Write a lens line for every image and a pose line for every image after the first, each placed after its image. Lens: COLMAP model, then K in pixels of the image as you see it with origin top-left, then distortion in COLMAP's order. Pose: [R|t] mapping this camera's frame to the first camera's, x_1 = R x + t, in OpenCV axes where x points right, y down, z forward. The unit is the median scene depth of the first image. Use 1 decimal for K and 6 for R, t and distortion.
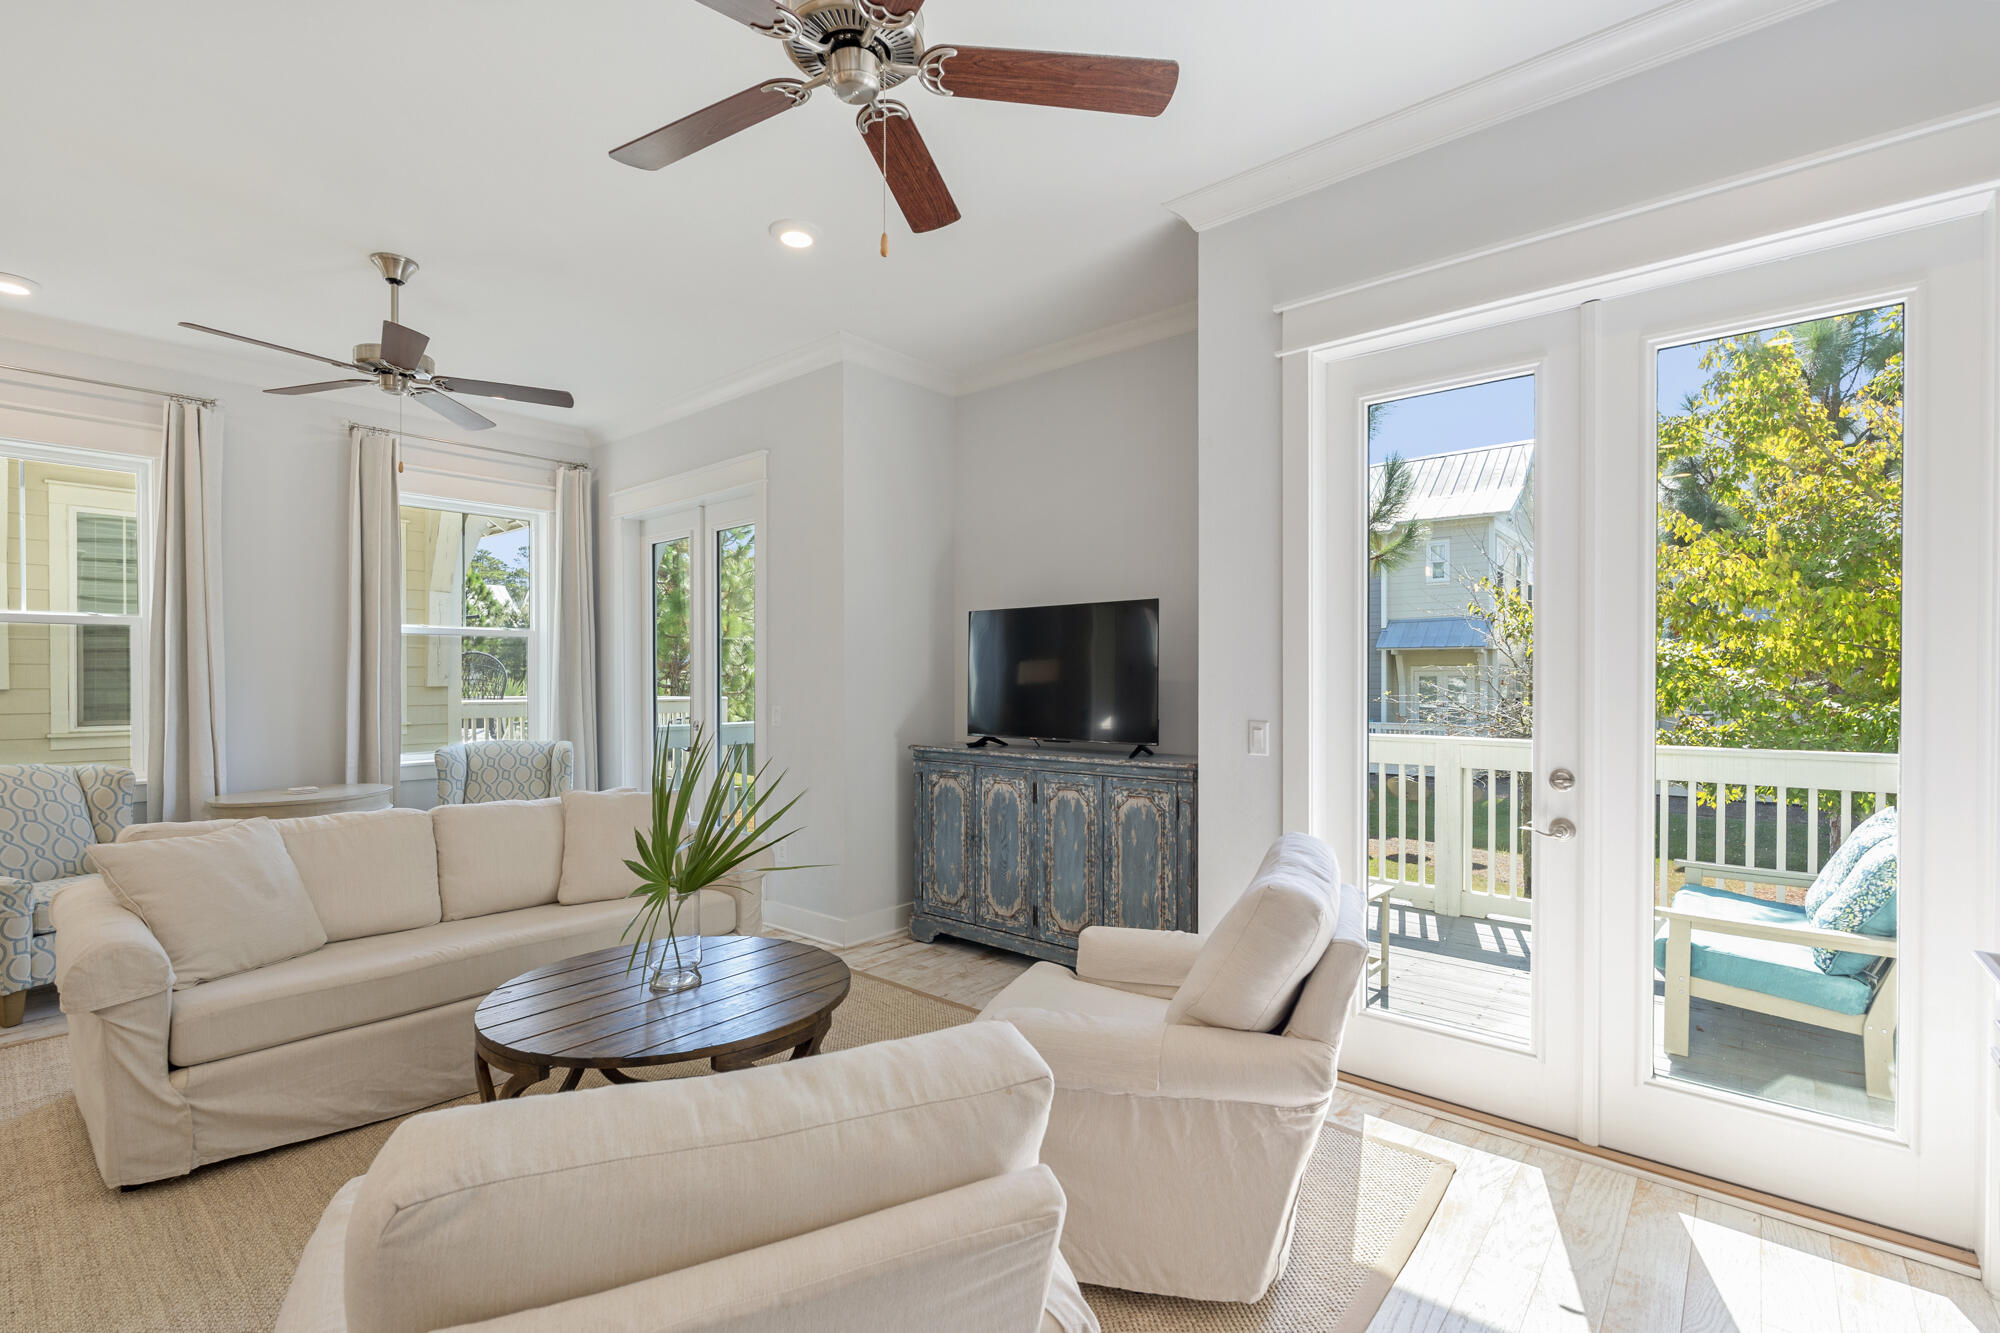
lens RADIAL K [[886.9, 0, 992.8], [0, 886.9, 682.2], [0, 0, 1]] dist [-0.000481, 0.000495]
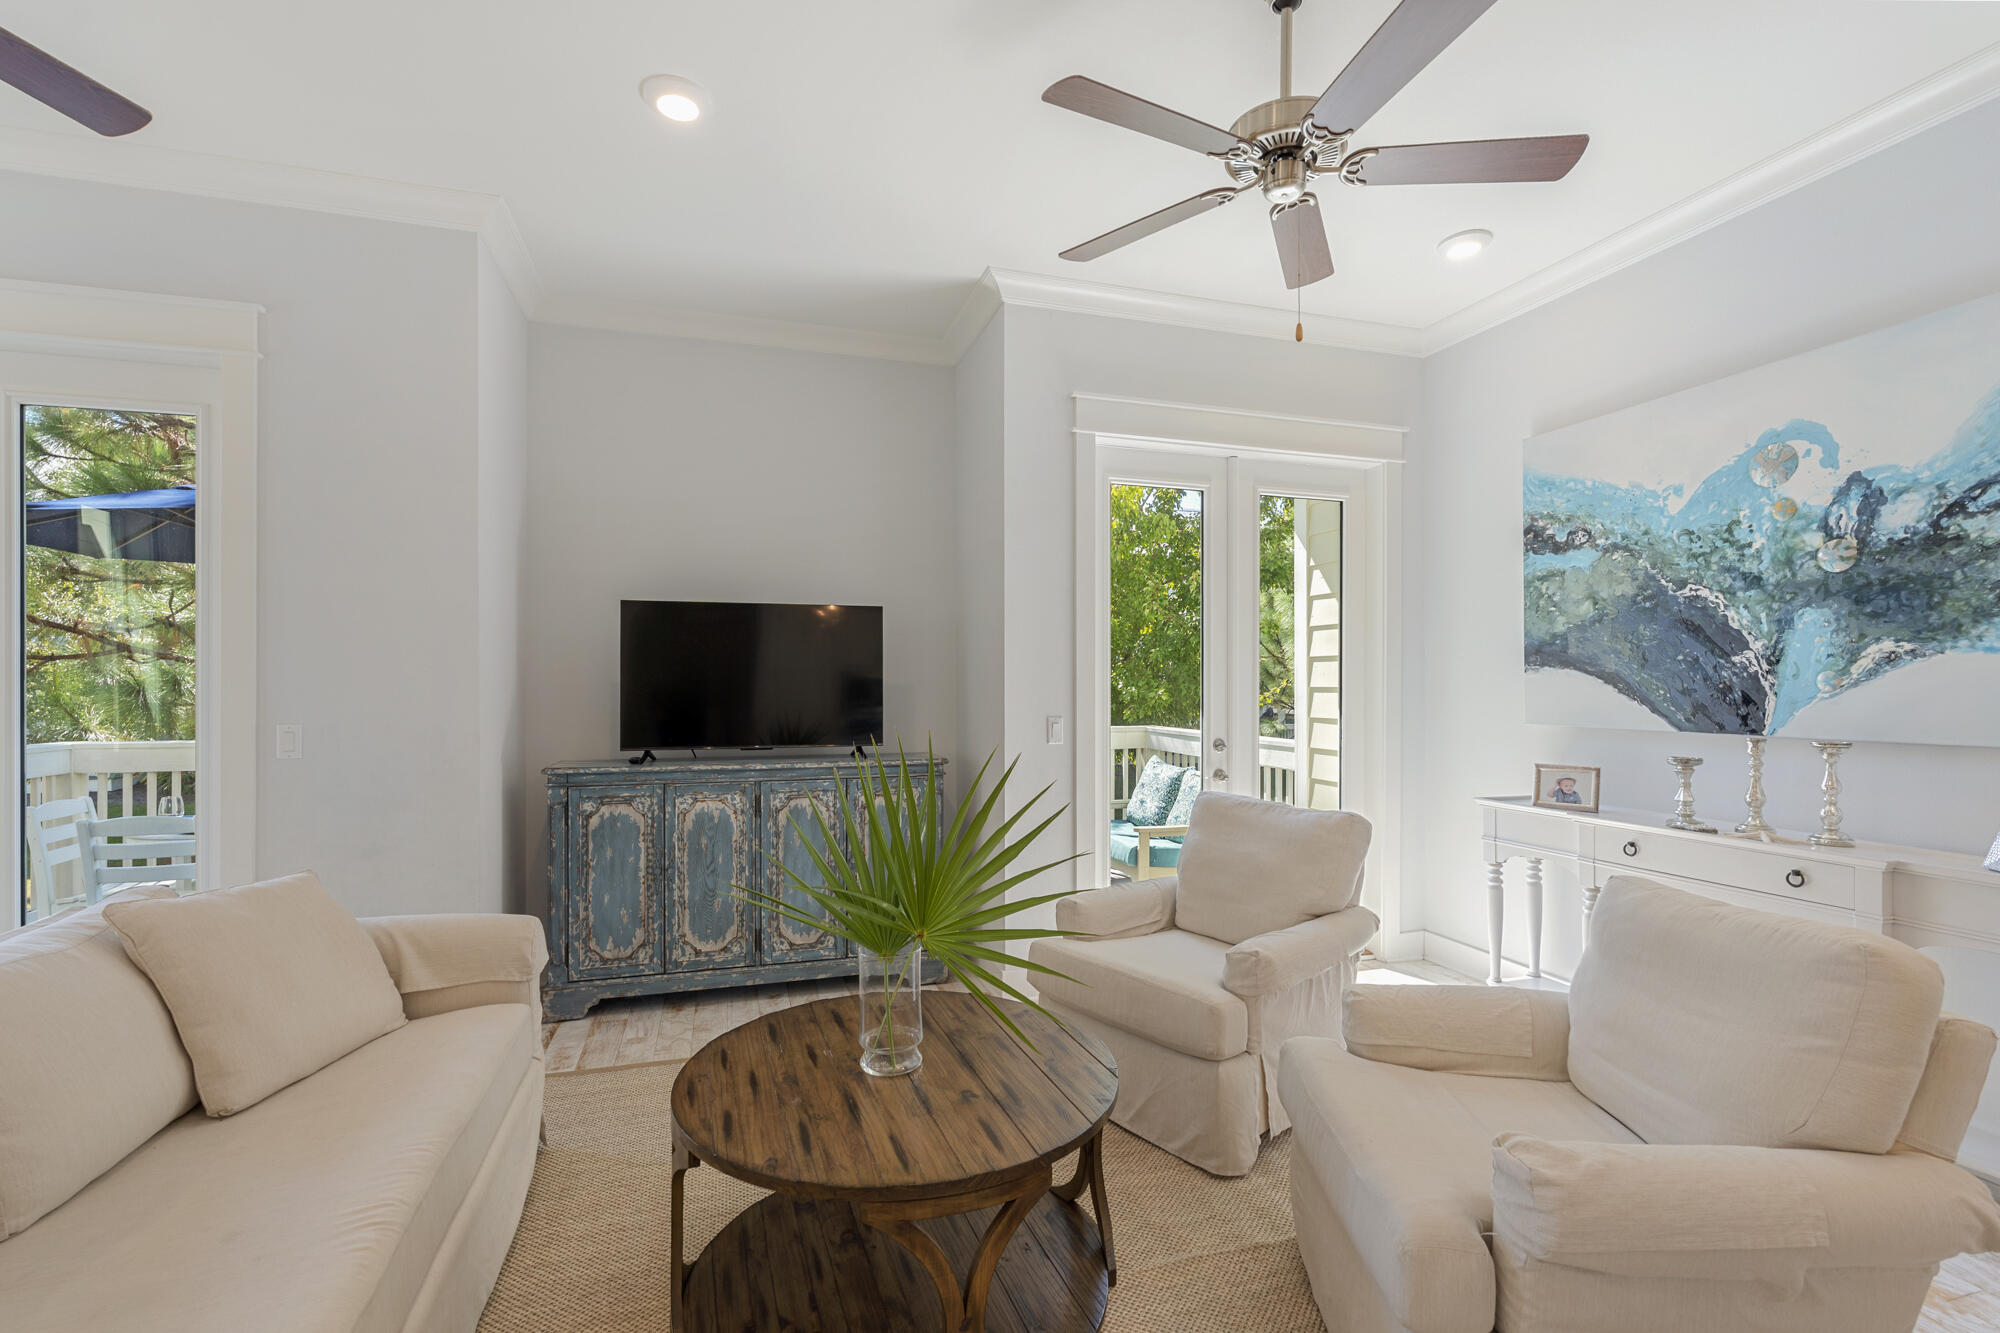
lens RADIAL K [[886.9, 0, 998.2], [0, 886.9, 683.3], [0, 0, 1]] dist [-0.000481, 0.000495]
pose [[0.536932, 0.001304, 0.843625, -0.593772], [-0.000589, 0.999999, -0.001171, -0.001747], [-0.843625, 0.000132, 0.536932, 0.295155]]
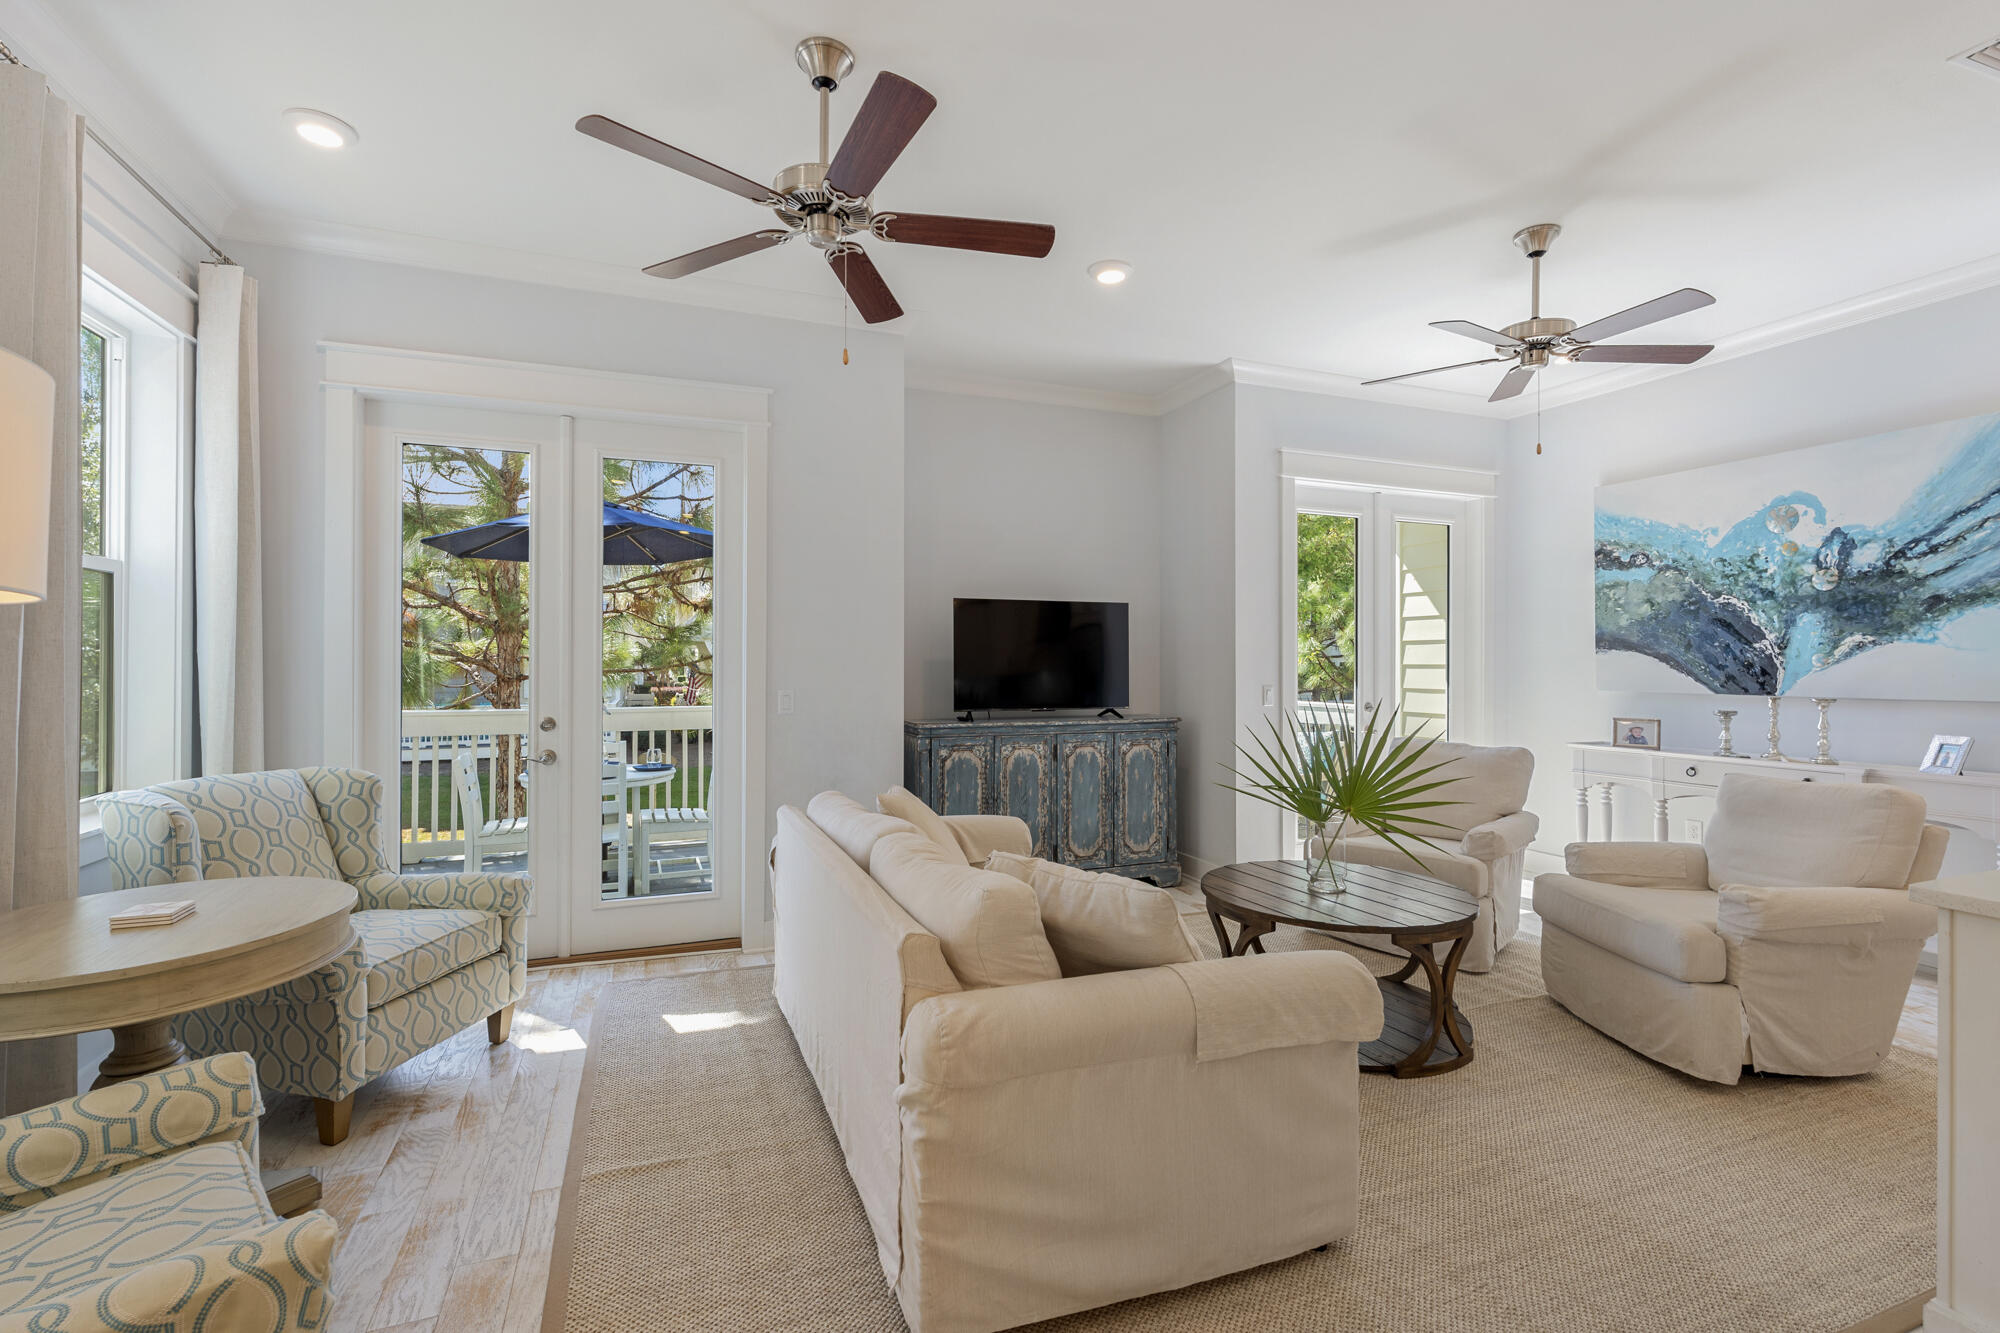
lens RADIAL K [[886.9, 0, 997.2], [0, 886.9, 657.5], [0, 0, 1]] dist [-0.000481, 0.000495]
pose [[0.473822, 0.005784, 0.880602, -1.076086], [-0.001007, 0.999981, -0.006026, -0.000214], [-0.880620, 0.001969, 0.473819, 0.485491]]
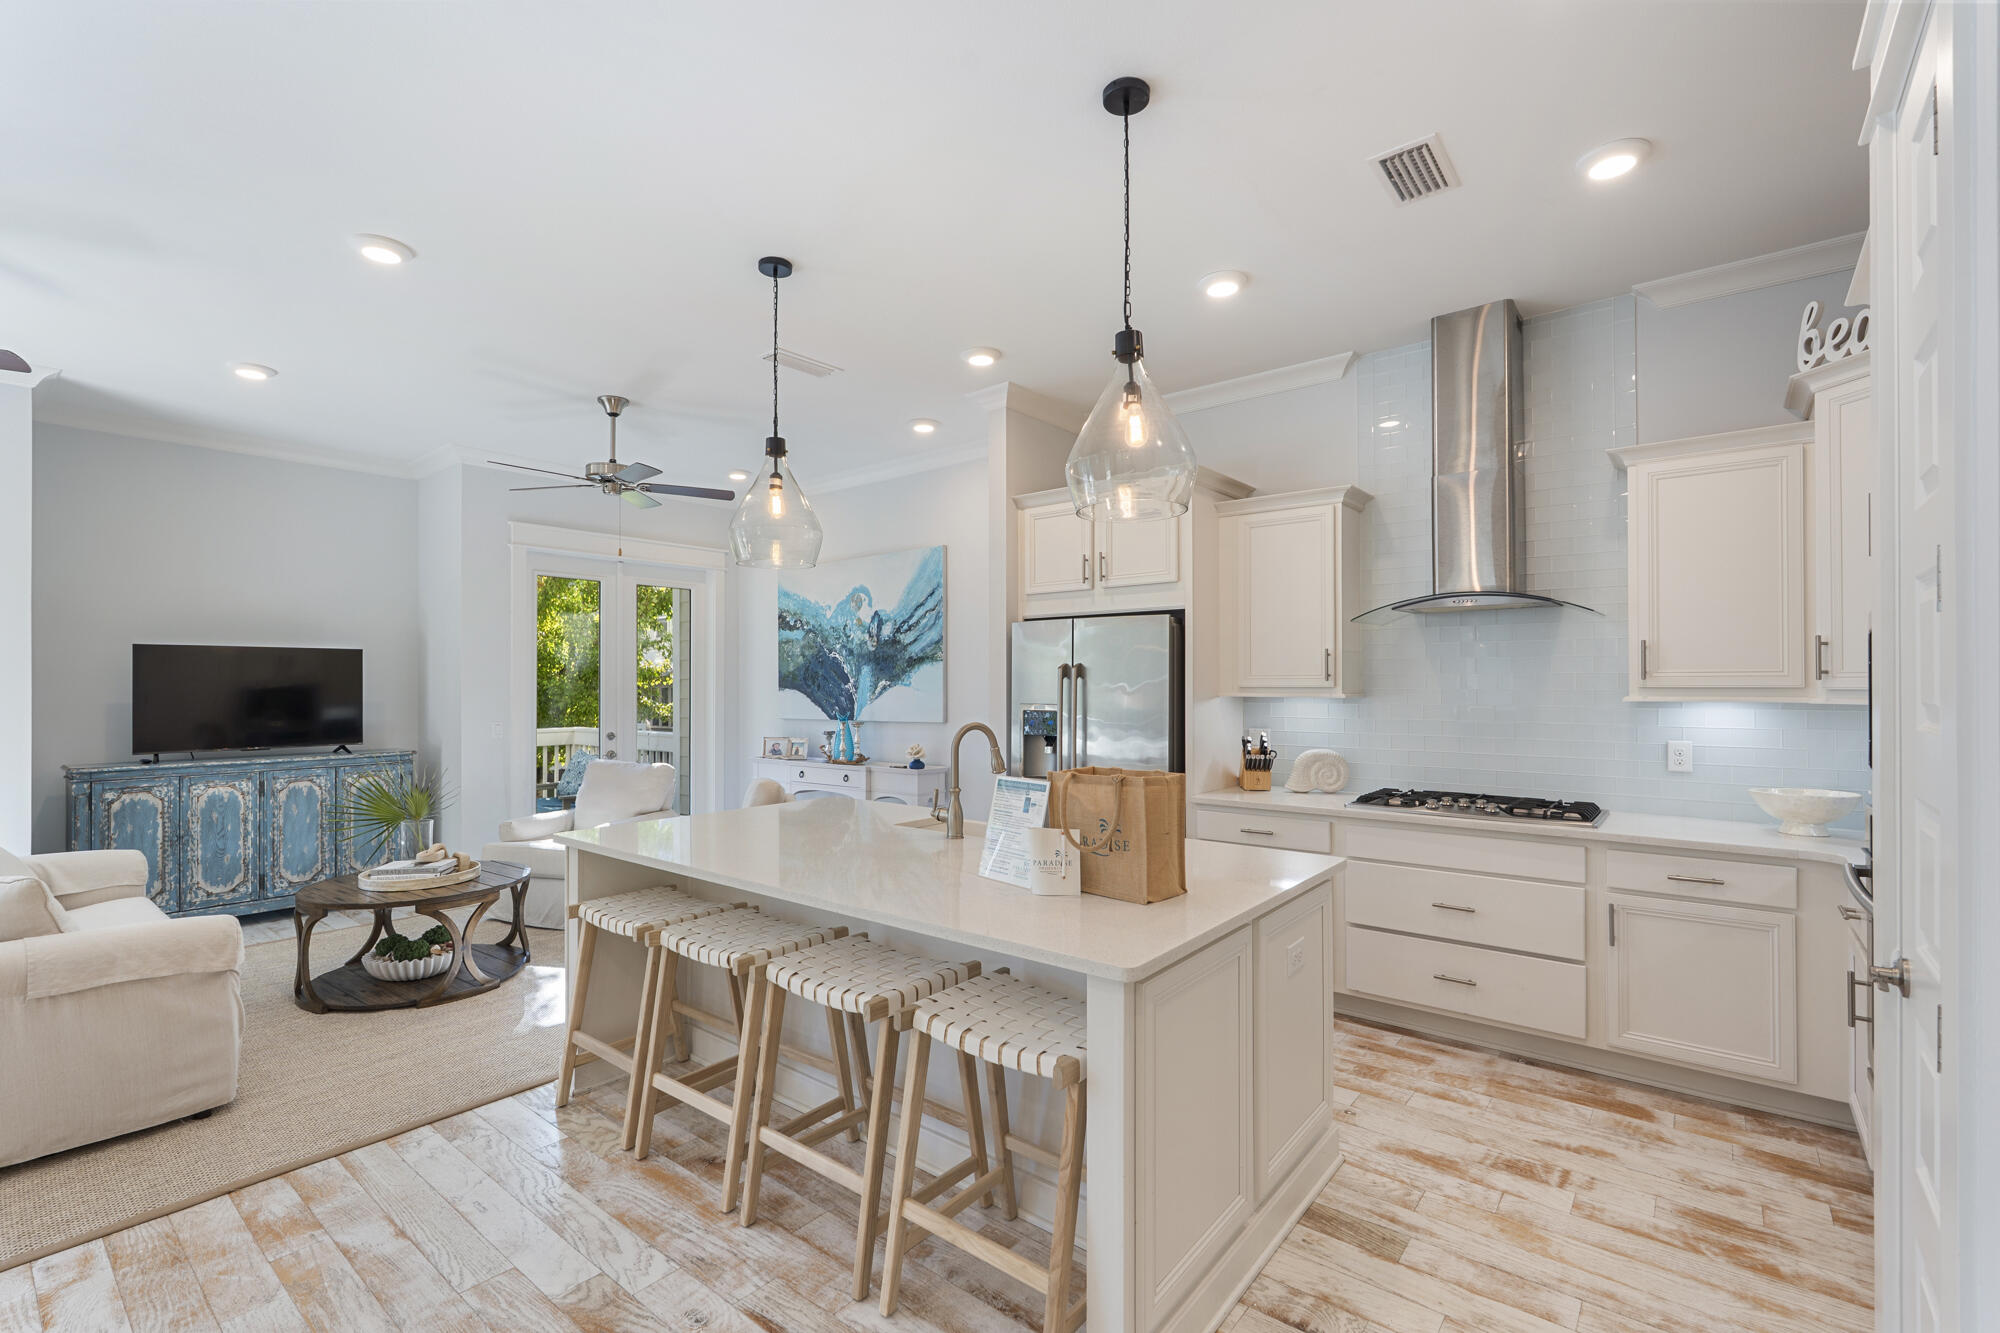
lens RADIAL K [[886.9, 0, 991.2], [0, 886.9, 674.1], [0, 0, 1]] dist [-0.000481, 0.000495]
pose [[-0.011751, 0.010904, 0.999871, -1.290707], [0.004615, 0.999930, -0.010851, -0.027159], [-0.999920, 0.004487, -0.011801, -0.075063]]
